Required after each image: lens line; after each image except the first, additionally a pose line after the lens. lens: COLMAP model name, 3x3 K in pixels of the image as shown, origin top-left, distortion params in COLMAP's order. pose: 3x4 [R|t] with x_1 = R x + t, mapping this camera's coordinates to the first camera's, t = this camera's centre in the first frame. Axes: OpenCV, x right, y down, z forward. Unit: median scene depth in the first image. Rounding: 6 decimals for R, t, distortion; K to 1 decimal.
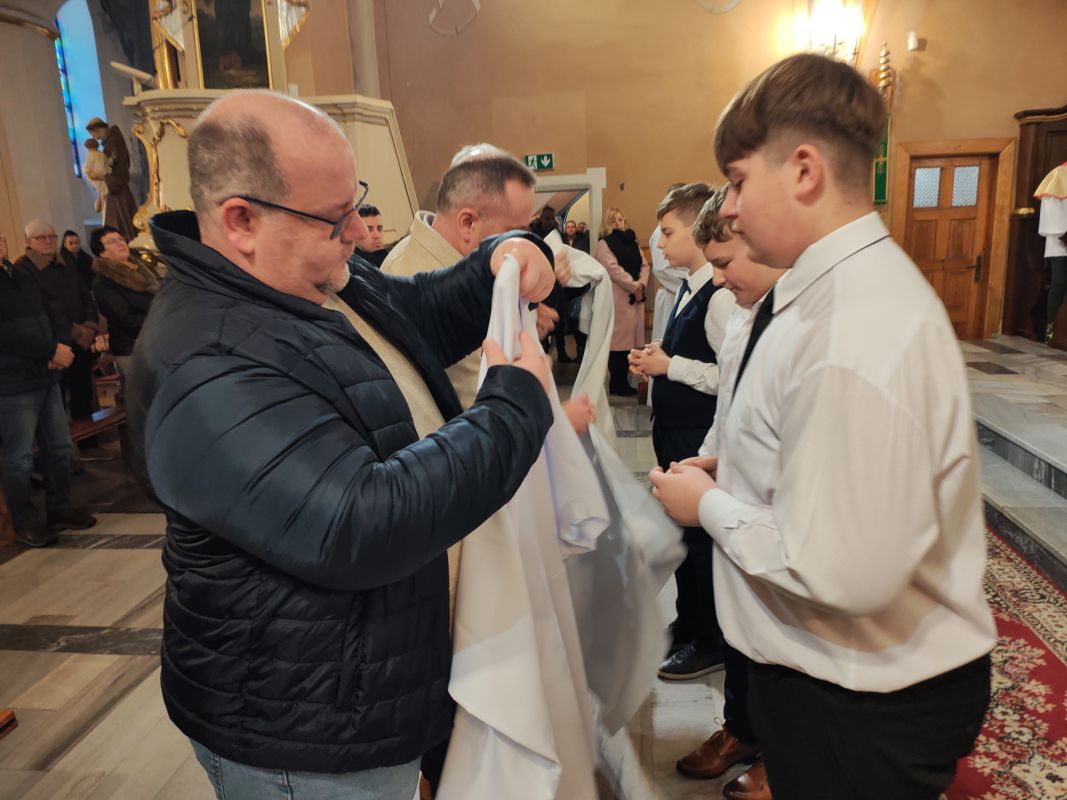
lens RADIAL K [[779.4, 0, 527.8], [0, 779.4, 409.7], [0, 0, 1]] dist [0.013227, -0.046224]
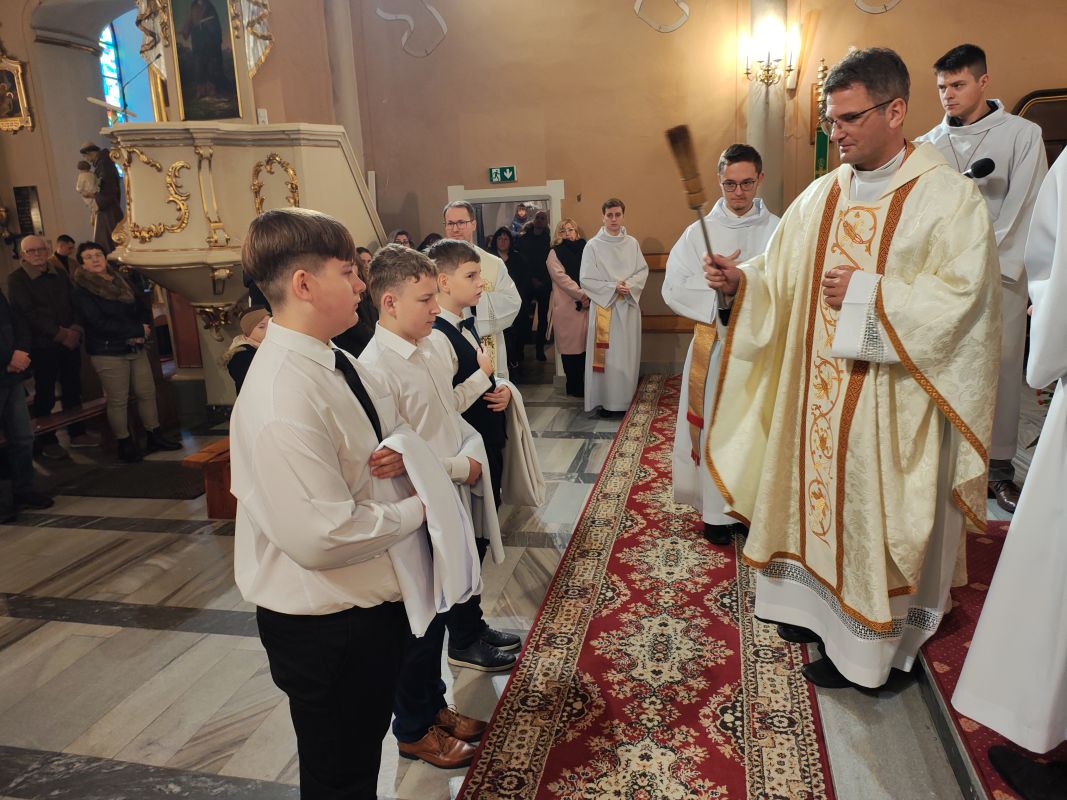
lens RADIAL K [[779.4, 0, 532.2], [0, 779.4, 399.8], [0, 0, 1]] dist [0.013227, -0.046224]
pose [[0.995660, 0.019849, -0.090927, 0.198182], [-0.019418, 0.999796, 0.005615, -0.023039], [0.091020, -0.003825, 0.995842, -0.063778]]
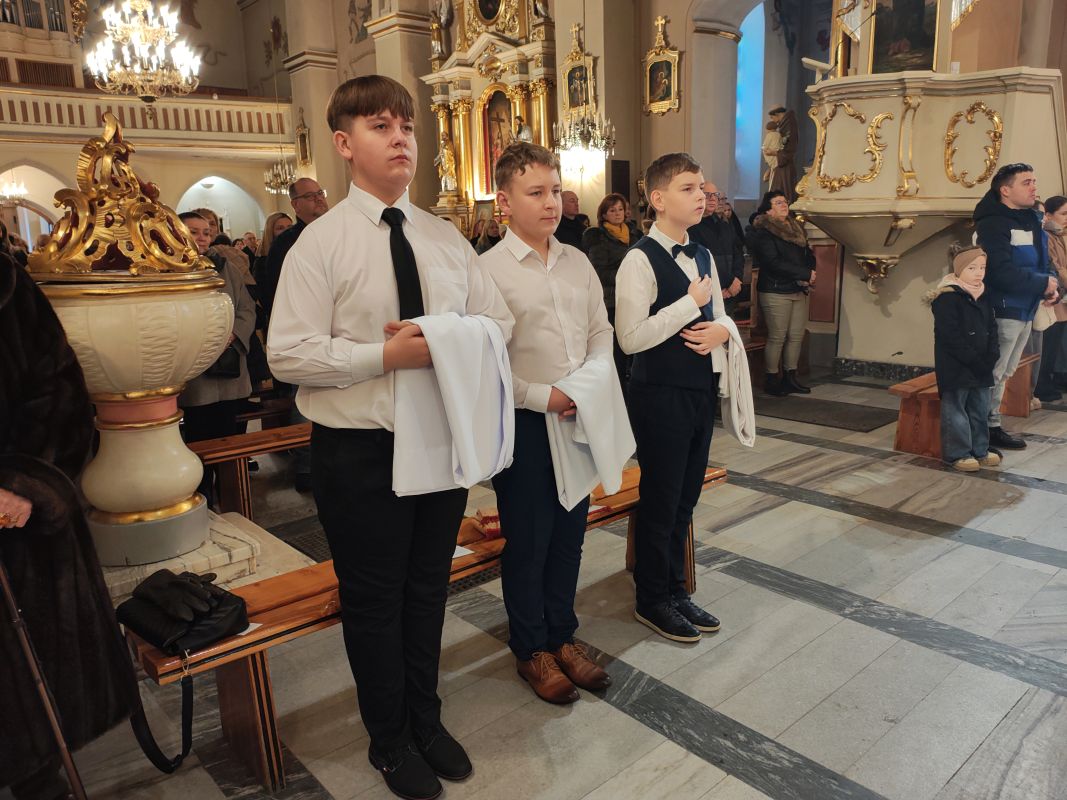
lens RADIAL K [[779.4, 0, 537.9], [0, 779.4, 390.7], [0, 0, 1]] dist [0.013227, -0.046224]
pose [[0.751330, 0.157042, -0.640969, 0.023913], [-0.157606, 0.985867, 0.056803, 0.063878], [0.640831, 0.058343, 0.765462, -0.172461]]
